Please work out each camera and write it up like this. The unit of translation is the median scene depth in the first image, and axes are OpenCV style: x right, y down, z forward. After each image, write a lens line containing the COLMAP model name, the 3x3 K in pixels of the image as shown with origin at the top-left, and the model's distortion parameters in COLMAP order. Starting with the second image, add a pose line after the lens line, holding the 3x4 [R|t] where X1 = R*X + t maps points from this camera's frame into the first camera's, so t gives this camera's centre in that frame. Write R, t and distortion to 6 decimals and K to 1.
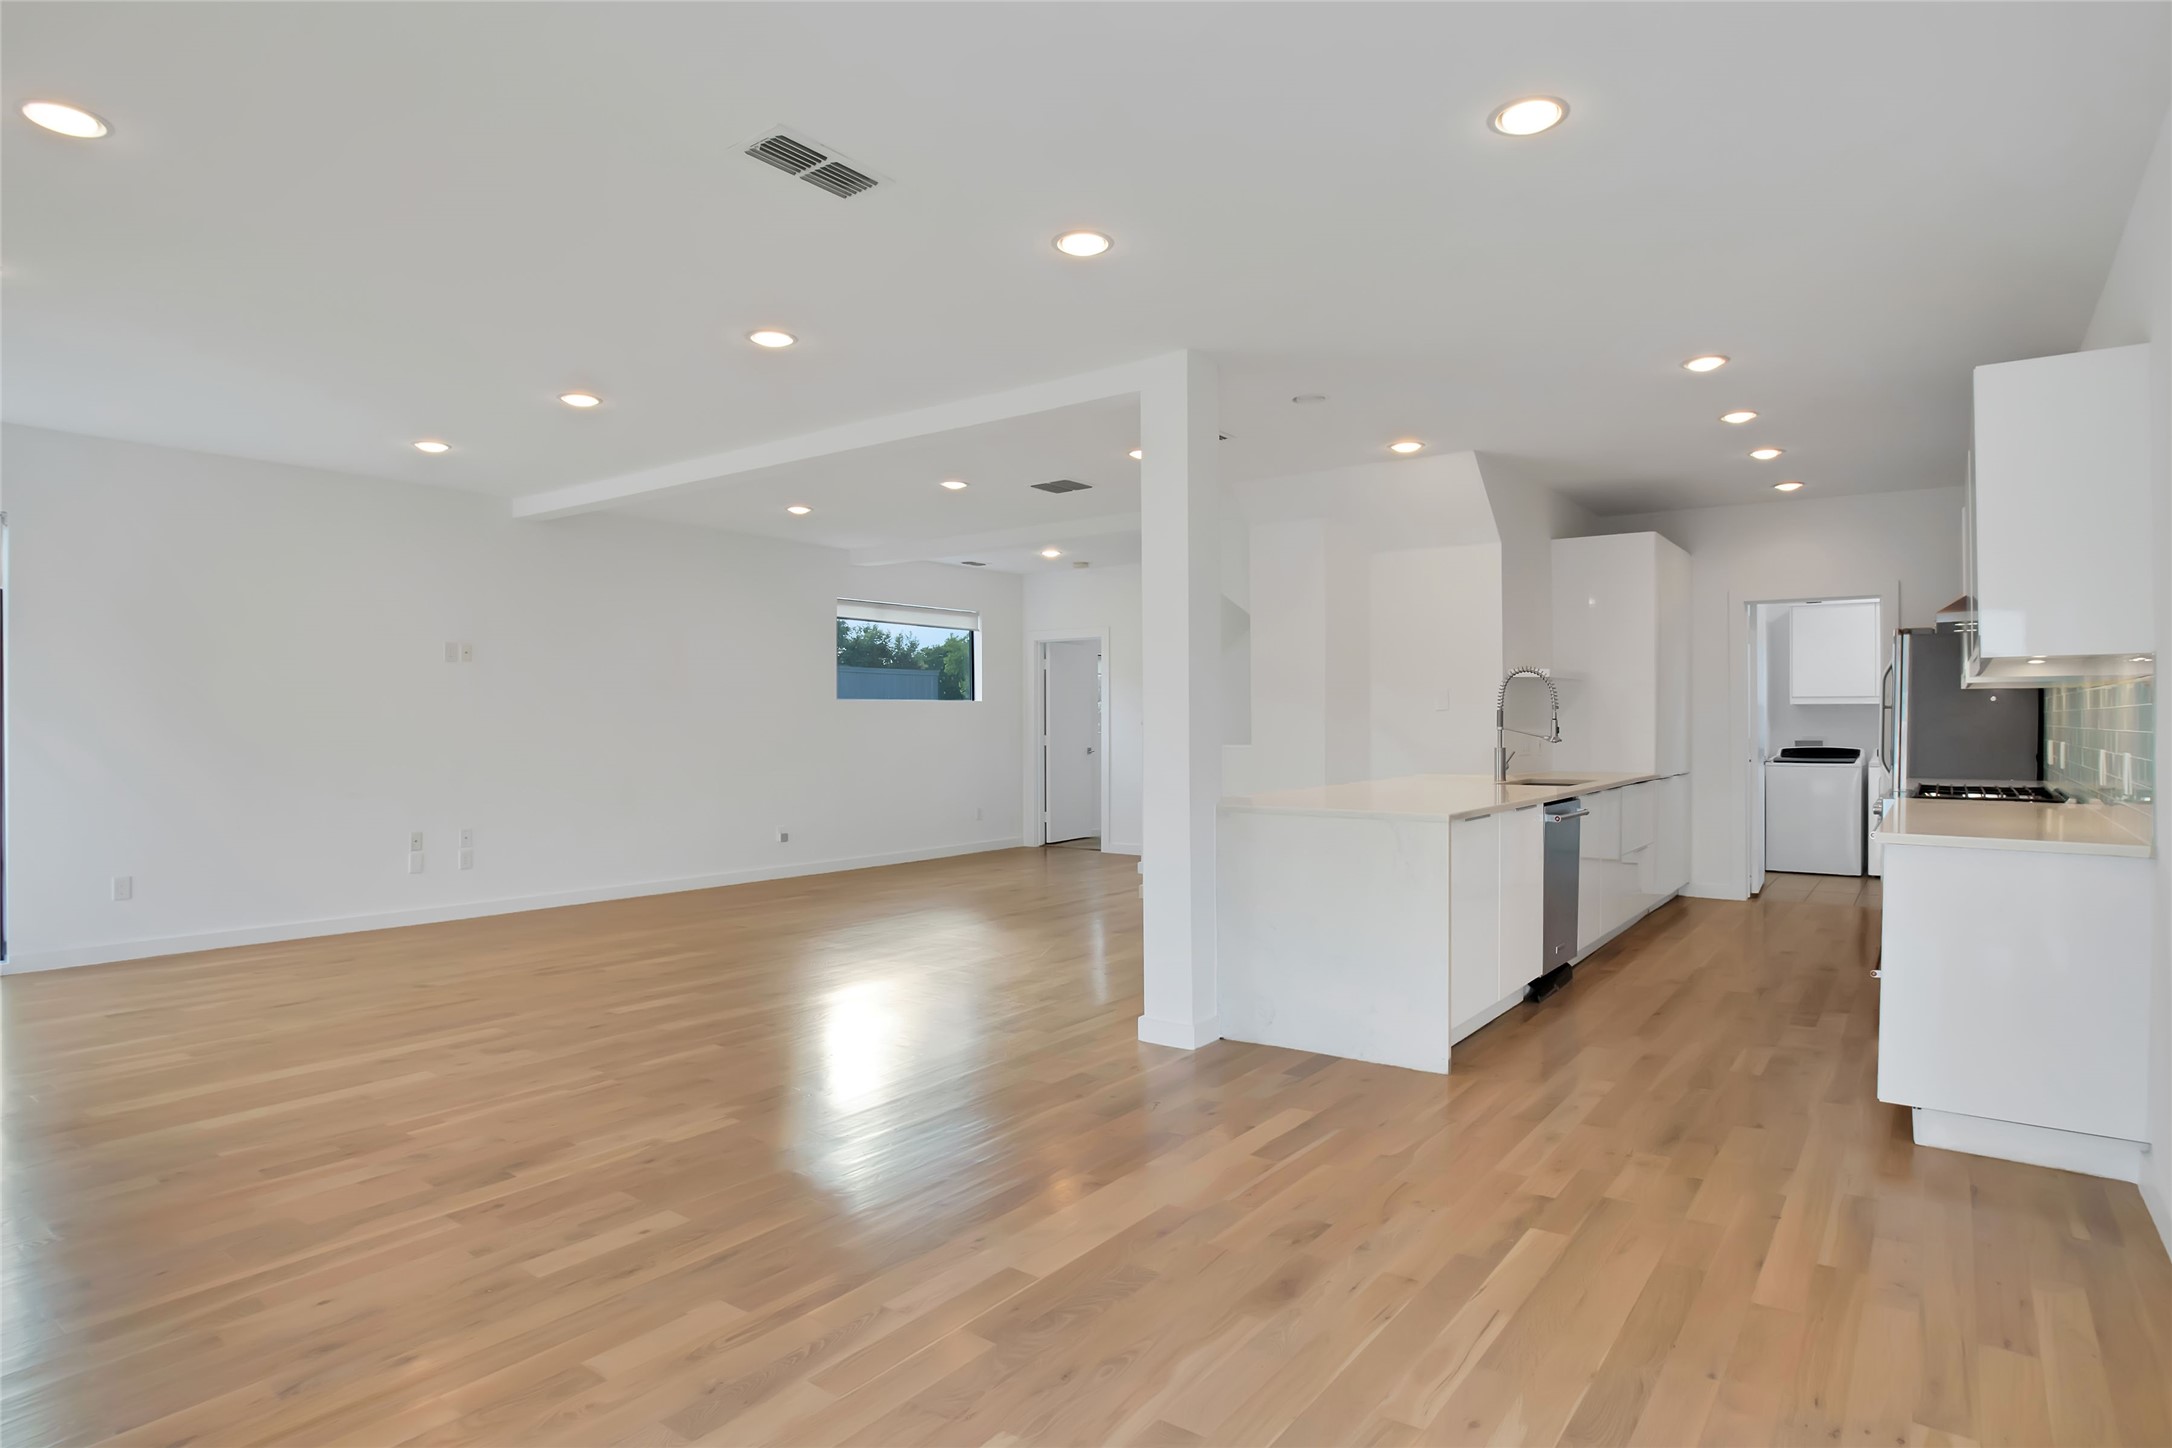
lens RADIAL K [[1154.8, 0, 1078.8], [0, 1154.8, 728.8], [0, 0, 1]] dist [-0.043001, 0.001023]
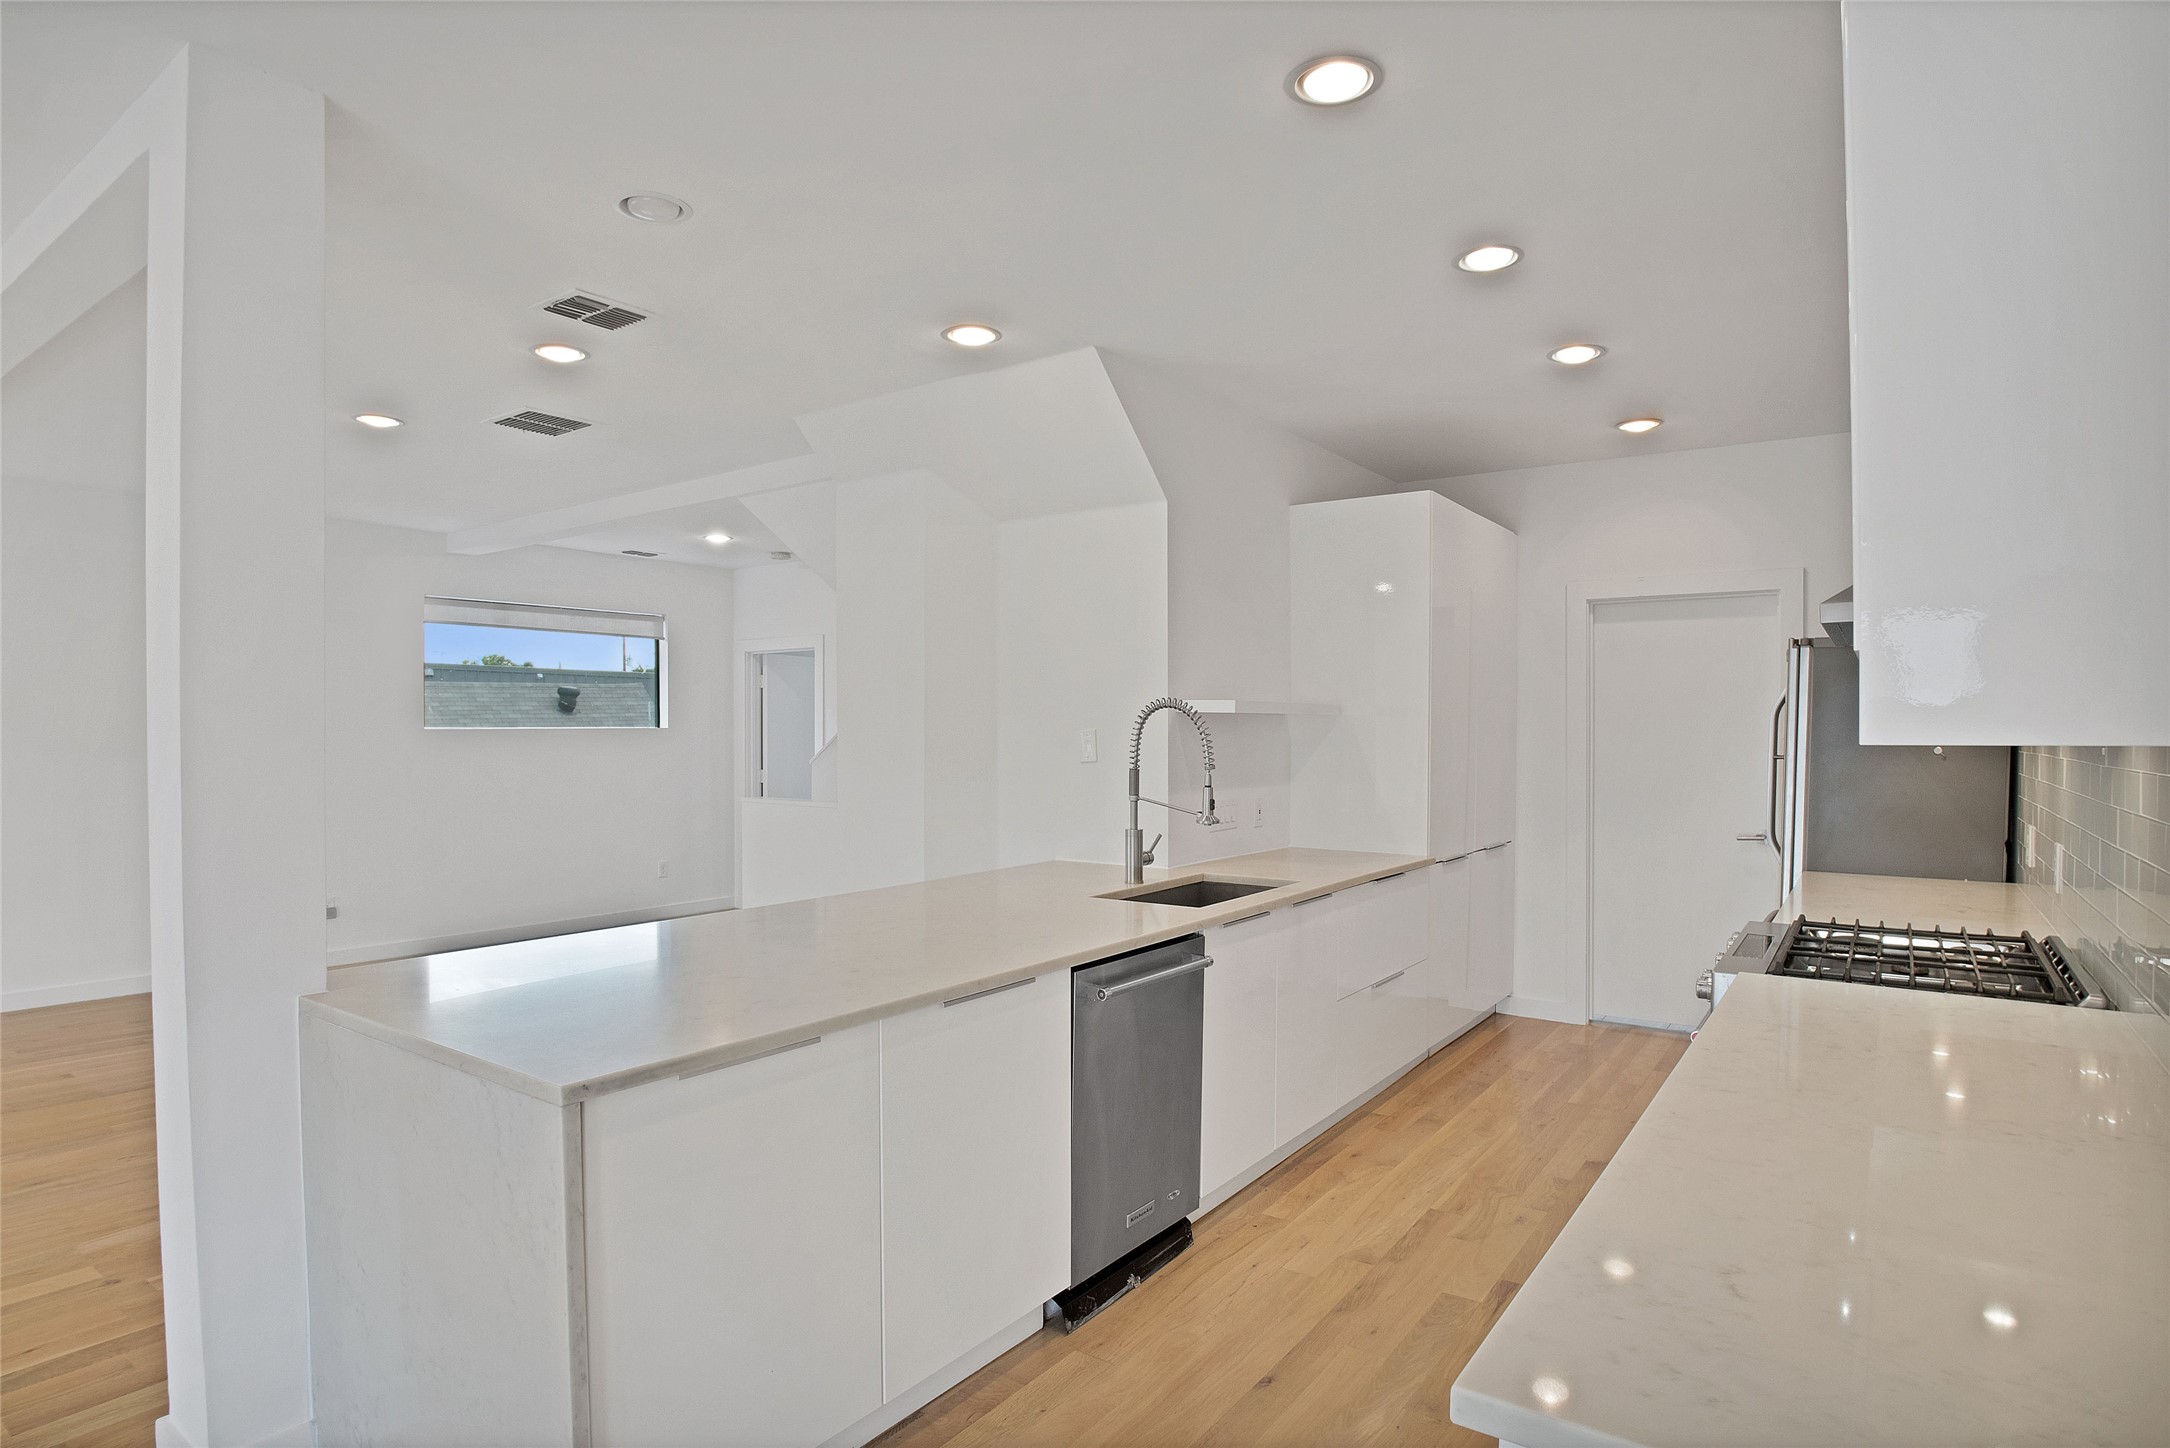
lens RADIAL K [[1165.5, 0, 1046.4], [0, 1165.5, 737.9], [0, 0, 1]] dist [-0.036279, 0.001272]
pose [[0.999905, 0.002486, 0.013585, 0.315036], [-0.002482, 0.999997, -0.000256, -0.032955], [-0.013585, 0.000223, 0.999908, 0.377827]]
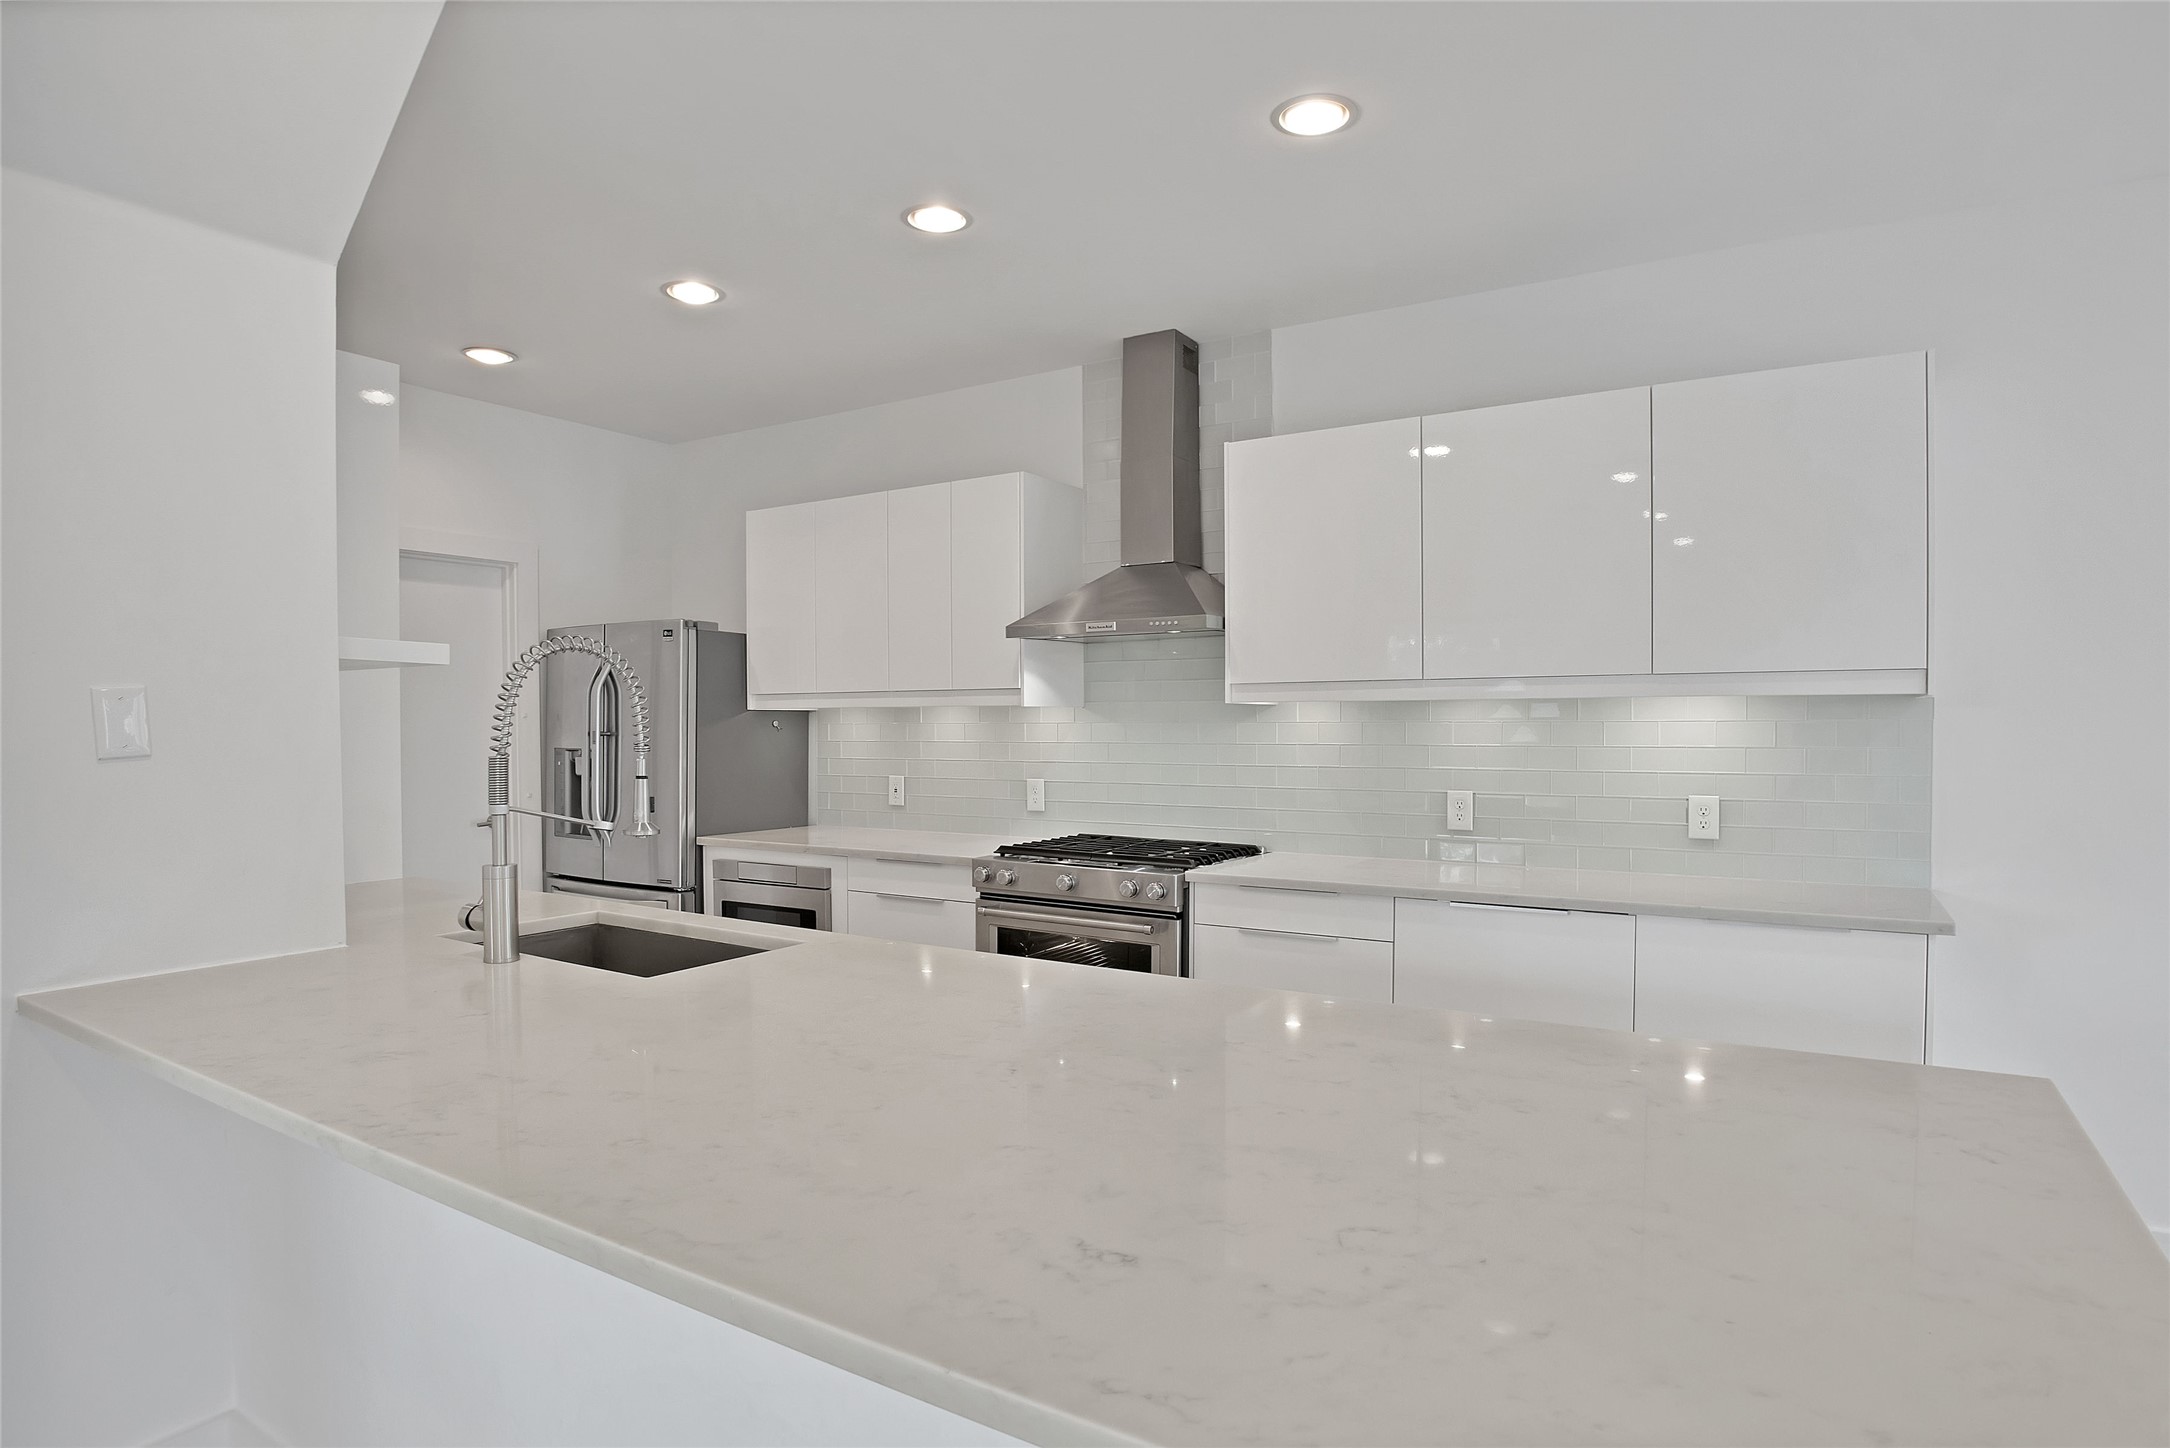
lens RADIAL K [[1106.6, 0, 1119.8], [0, 1106.6, 740.3], [0, 0, 1]] dist [0.000765, 0.000119]
pose [[-0.104195, -0.013704, 0.994462, 0.035485], [0.011806, 0.999818, 0.015014, -0.023794], [-0.994487, 0.013305, -0.104014, 0.856992]]
